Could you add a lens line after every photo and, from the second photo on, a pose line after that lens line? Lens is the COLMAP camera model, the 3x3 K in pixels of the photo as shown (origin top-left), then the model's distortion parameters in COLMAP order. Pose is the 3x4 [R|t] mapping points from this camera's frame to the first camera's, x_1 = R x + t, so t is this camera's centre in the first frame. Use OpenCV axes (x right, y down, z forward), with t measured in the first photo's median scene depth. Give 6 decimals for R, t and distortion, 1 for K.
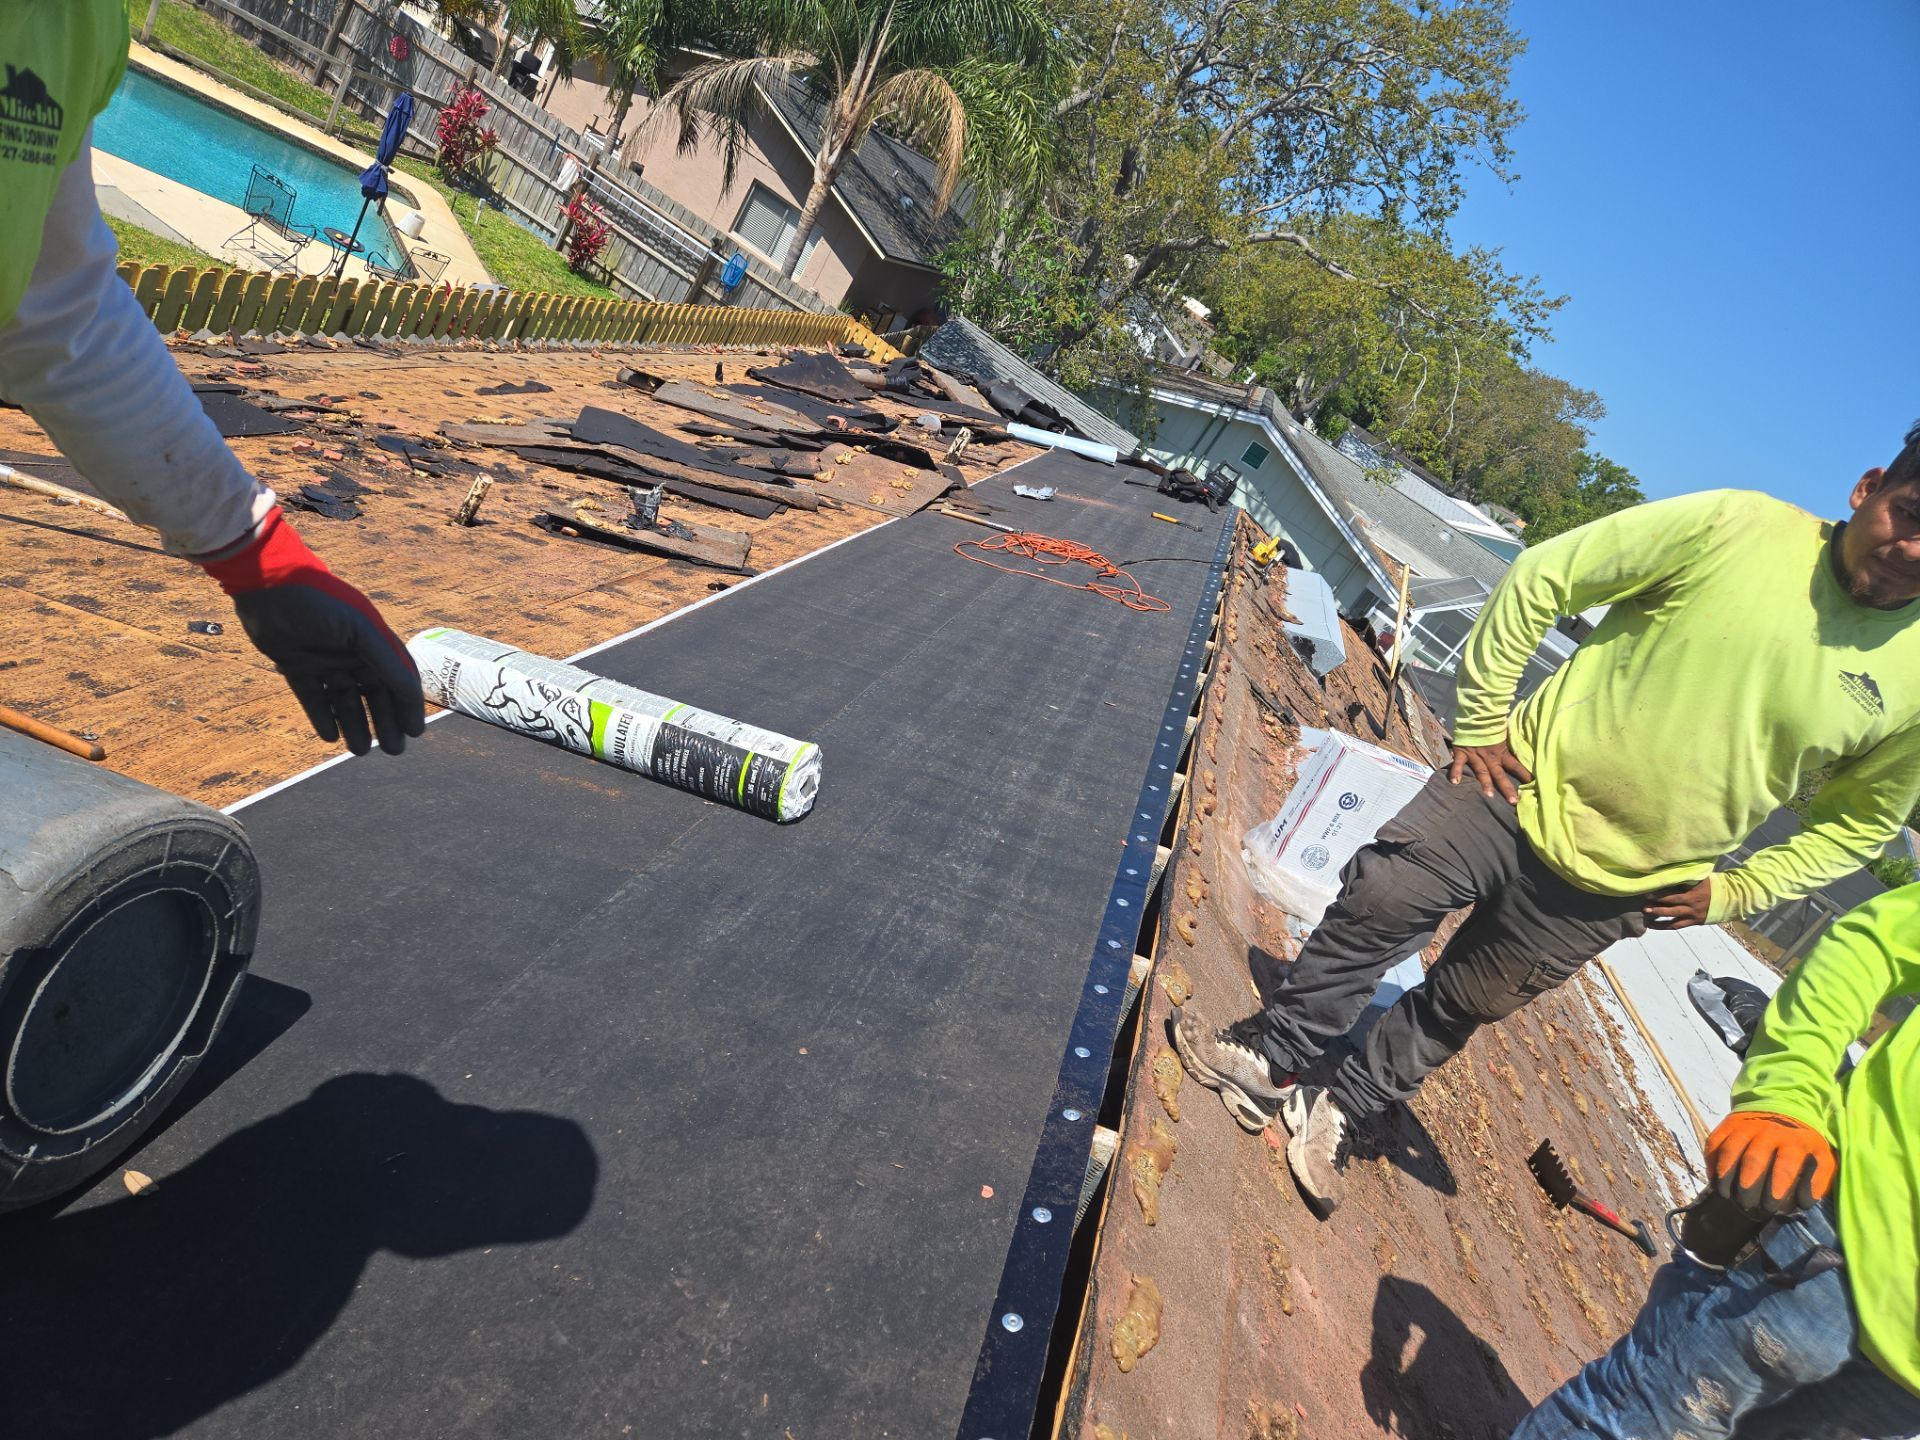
lens RADIAL K [[1204.1, 0, 1001.3], [0, 1204.1, 735.3], [0, 0, 1]] dist [0.067243, -0.058824]
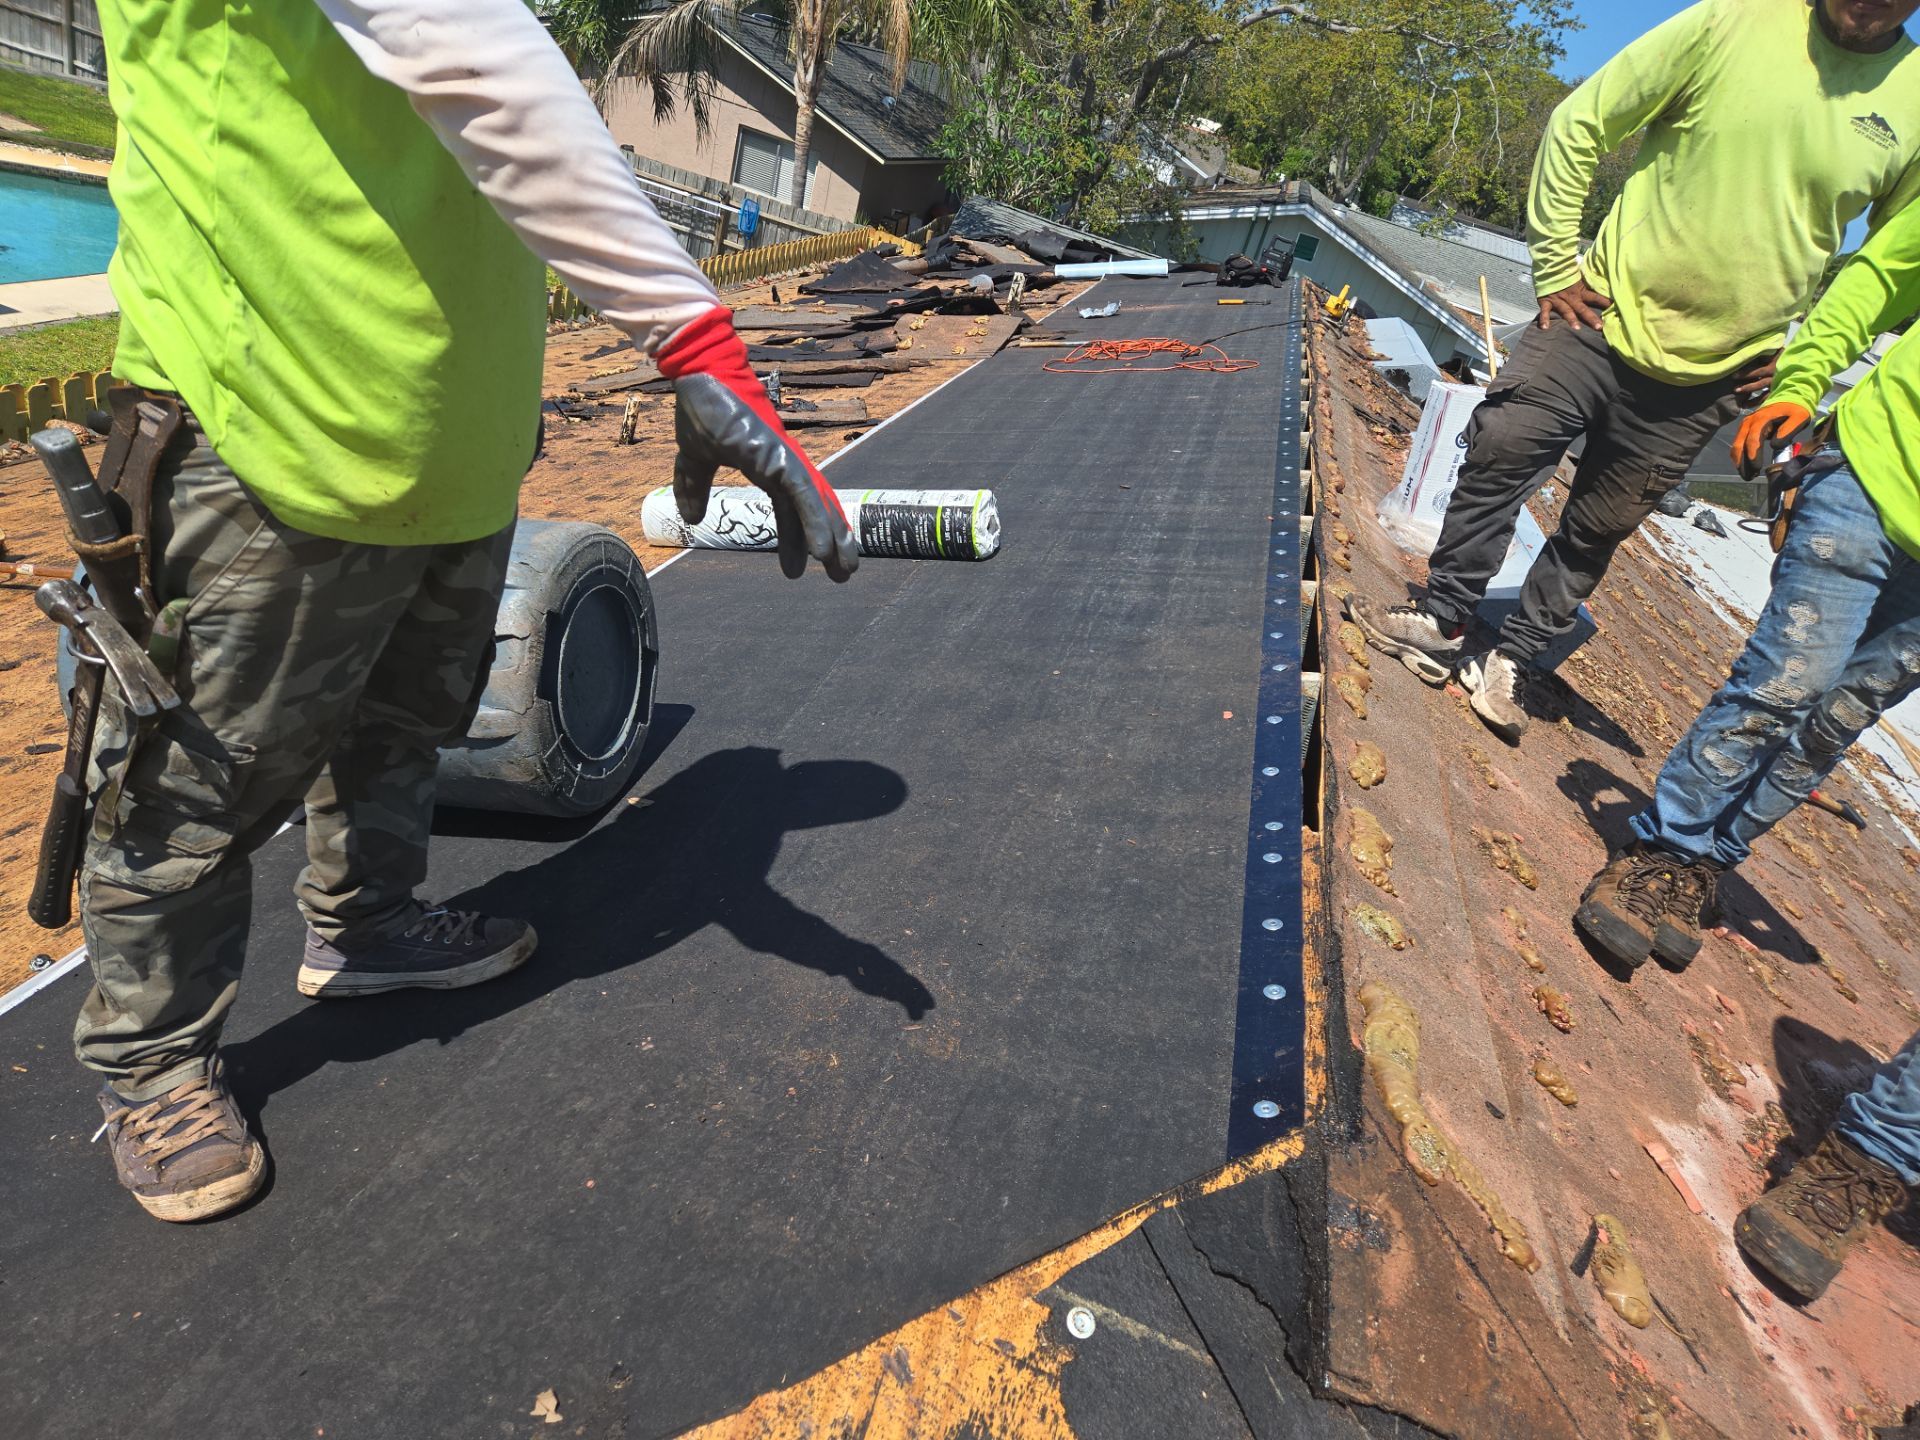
lens RADIAL K [[1204.1, 0, 1001.3], [0, 1204.1, 735.3], [0, 0, 1]] dist [0.067243, -0.058824]
pose [[0.962257, -0.245957, -0.116474, -0.039652], [0.254804, 0.964586, 0.068178, 0.098990], [0.095580, -0.095283, 0.990851, -0.113880]]
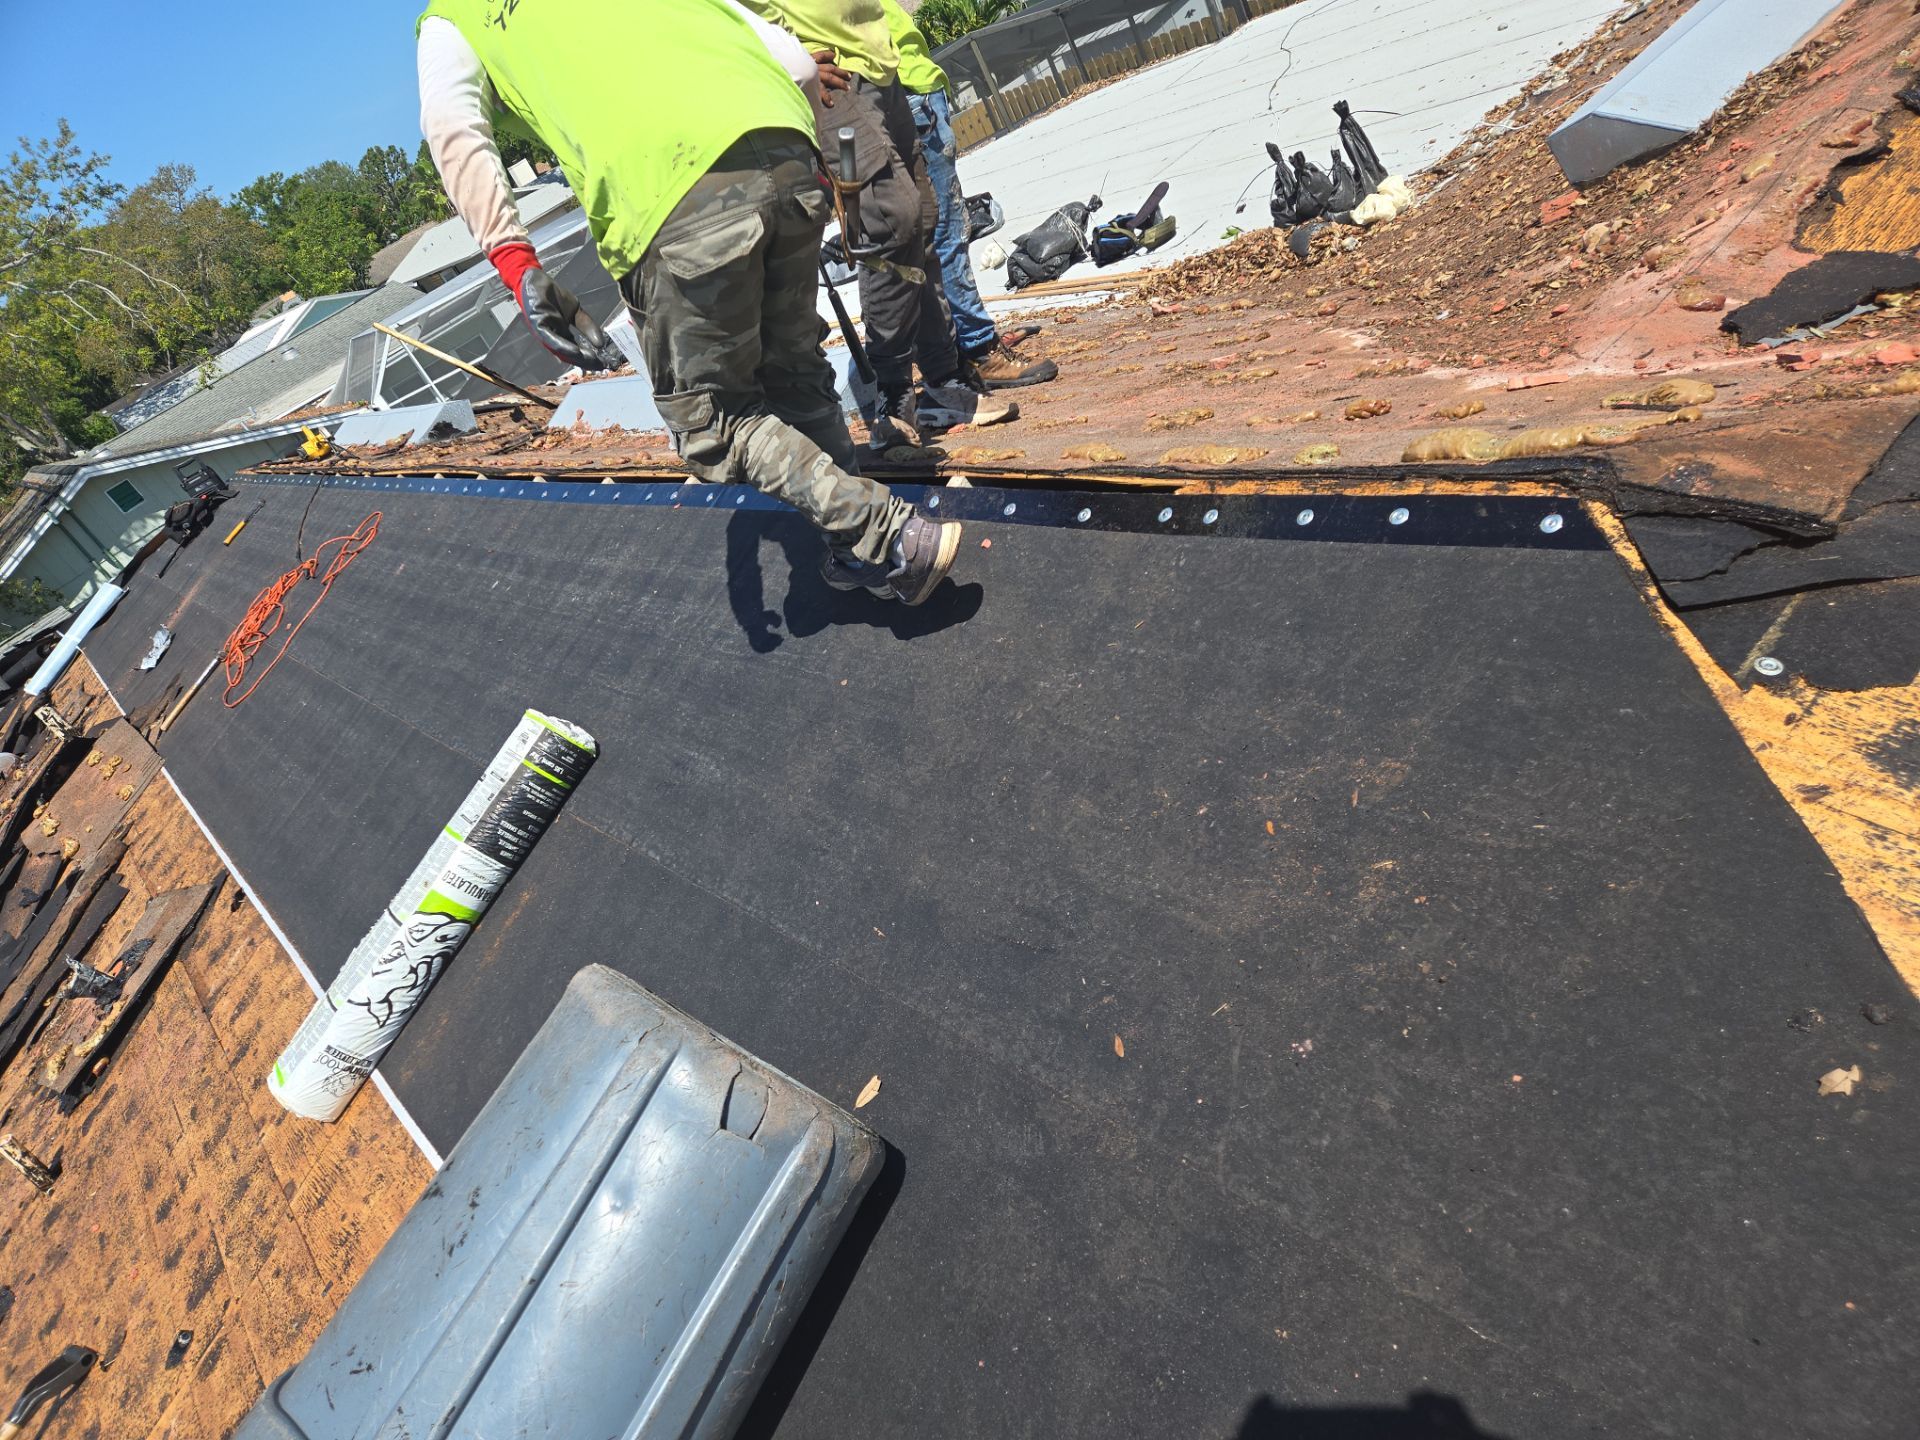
lens RADIAL K [[1182.6, 0, 933.0], [0, 1182.6, 725.4], [0, 0, 1]] dist [0.065028, -0.058958]
pose [[0.205524, -0.950723, 0.232133, -0.206102], [0.878147, 0.283857, 0.385076, -0.047728], [-0.431993, 0.124705, 0.893214, -0.044105]]
